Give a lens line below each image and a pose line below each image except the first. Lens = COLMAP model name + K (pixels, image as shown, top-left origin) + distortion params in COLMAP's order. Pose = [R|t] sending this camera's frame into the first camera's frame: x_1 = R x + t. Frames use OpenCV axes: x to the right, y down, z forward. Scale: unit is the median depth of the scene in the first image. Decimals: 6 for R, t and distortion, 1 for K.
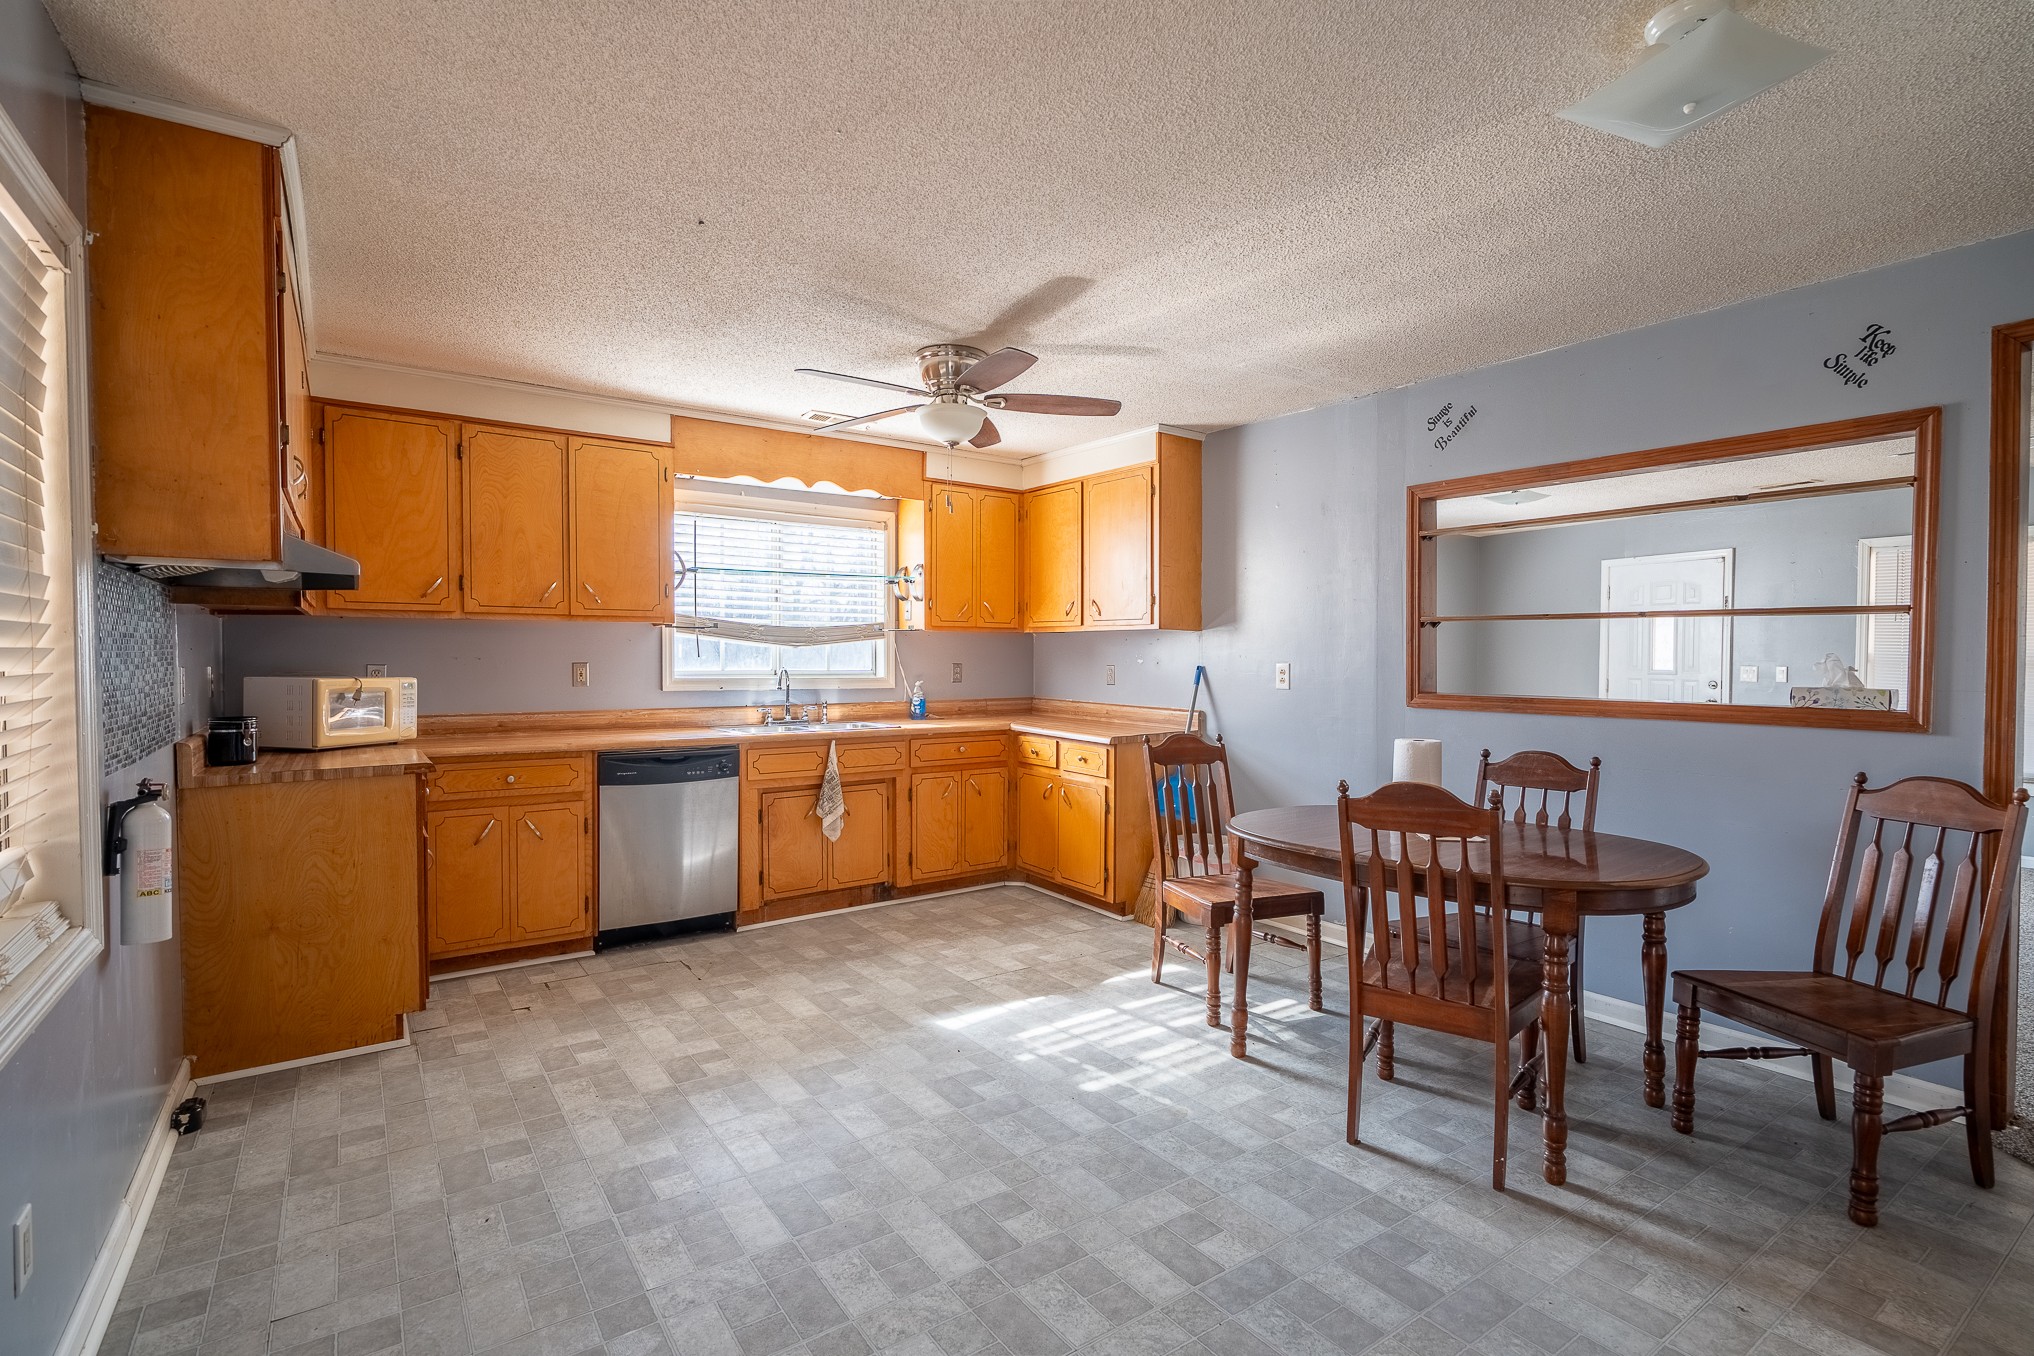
lens RADIAL K [[953.3, 0, 1017.0], [0, 953.3, 678.0], [0, 0, 1]] dist [-0.000747, 0.000066]
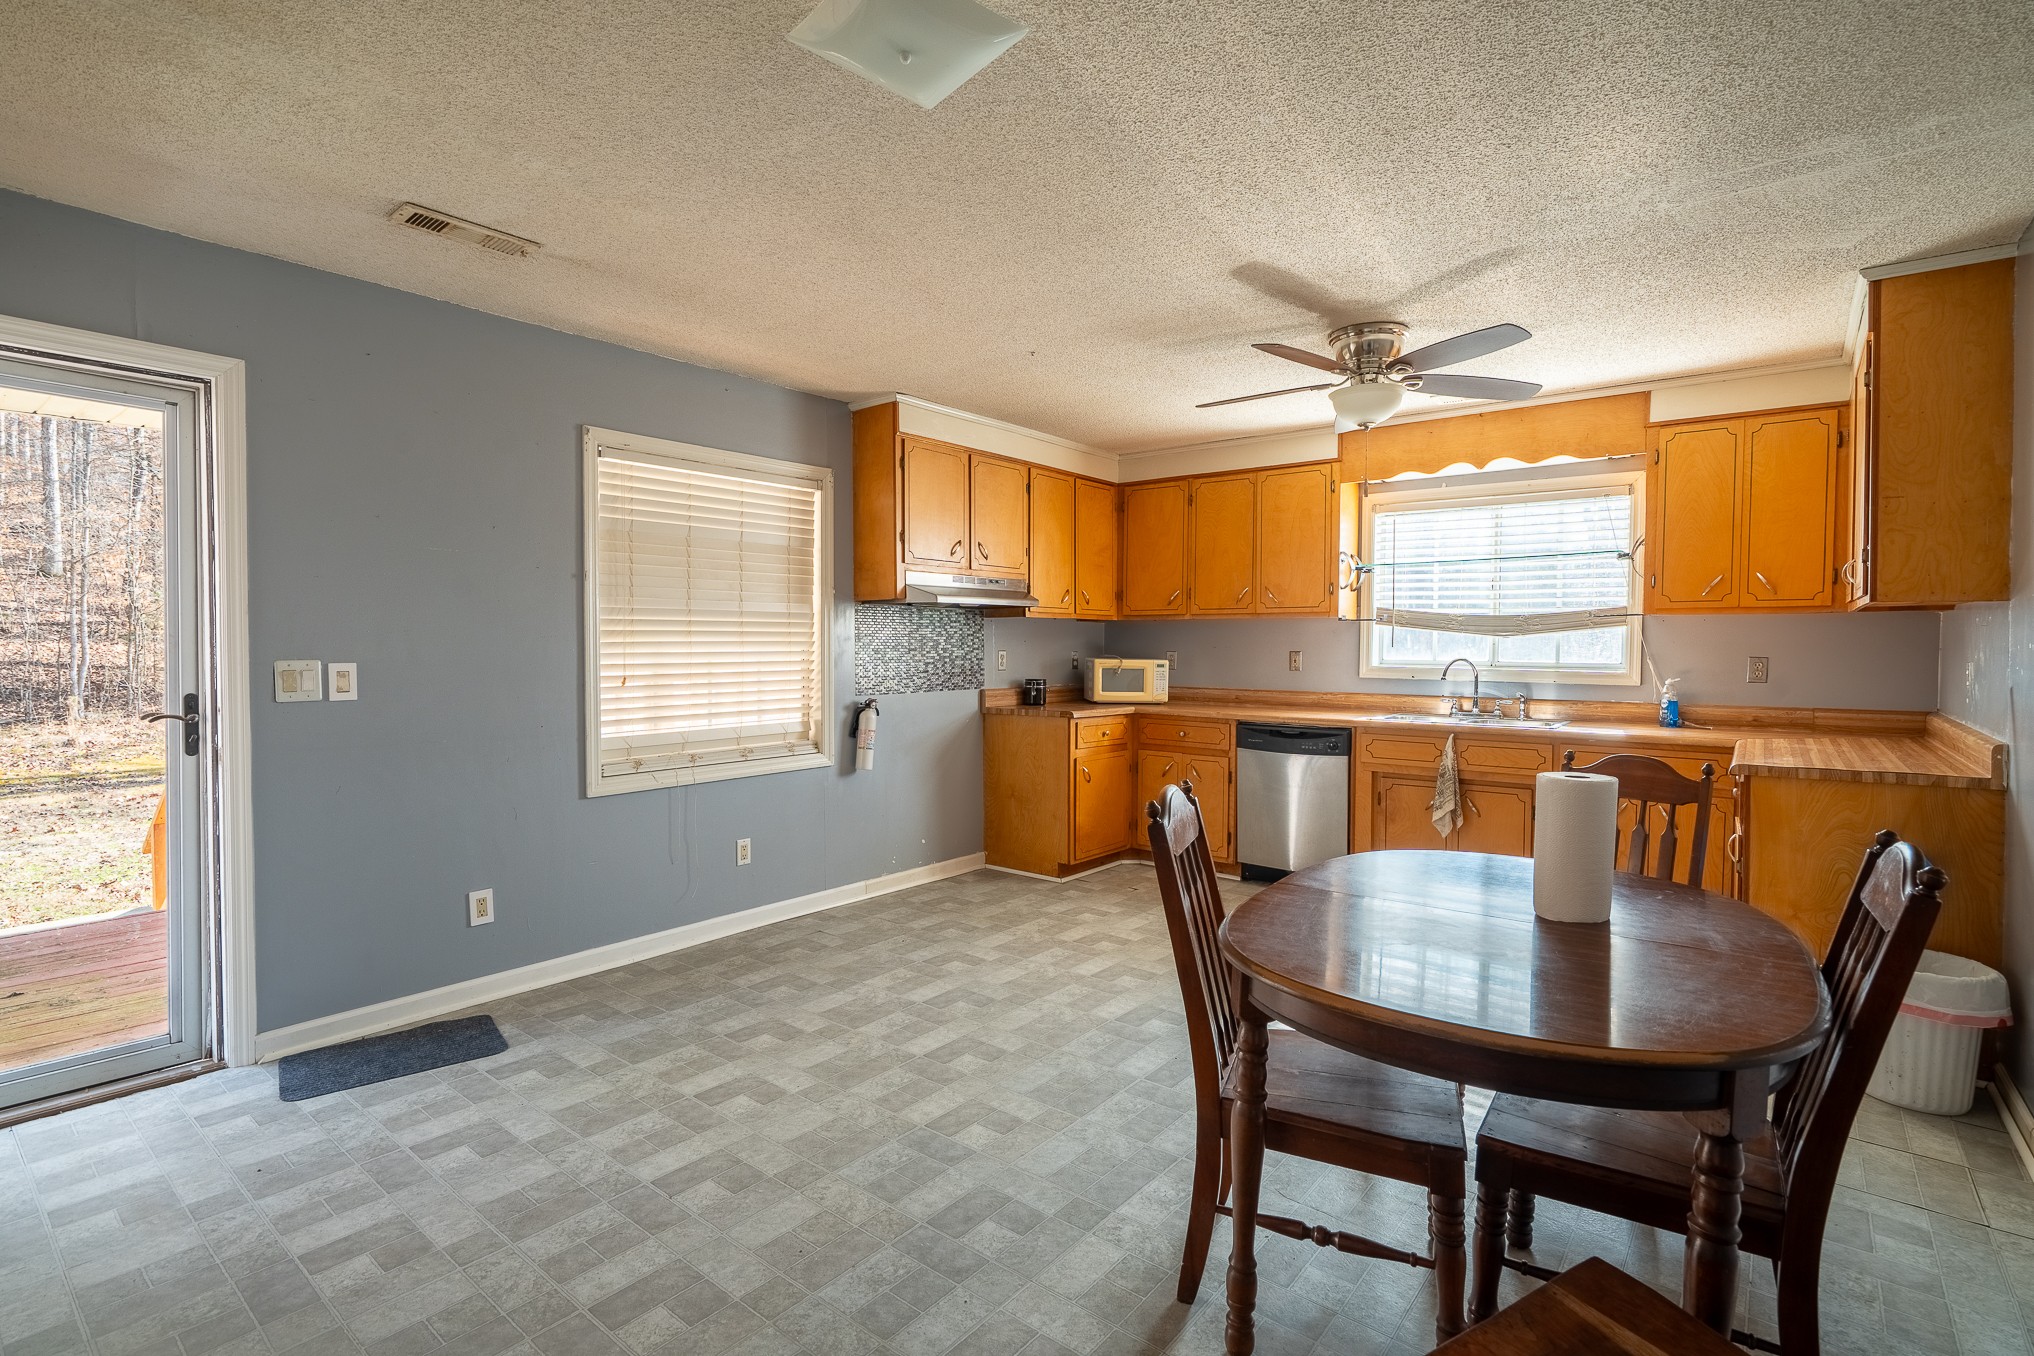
lens RADIAL K [[953.3, 0, 1017.0], [0, 953.3, 678.0], [0, 0, 1]] dist [-0.000747, 0.000066]
pose [[0.281984, 0.031886, -0.958889, 0.611888], [-0.025631, 0.999341, 0.025694, -0.004318], [0.959077, 0.017332, 0.282615, 0.313245]]
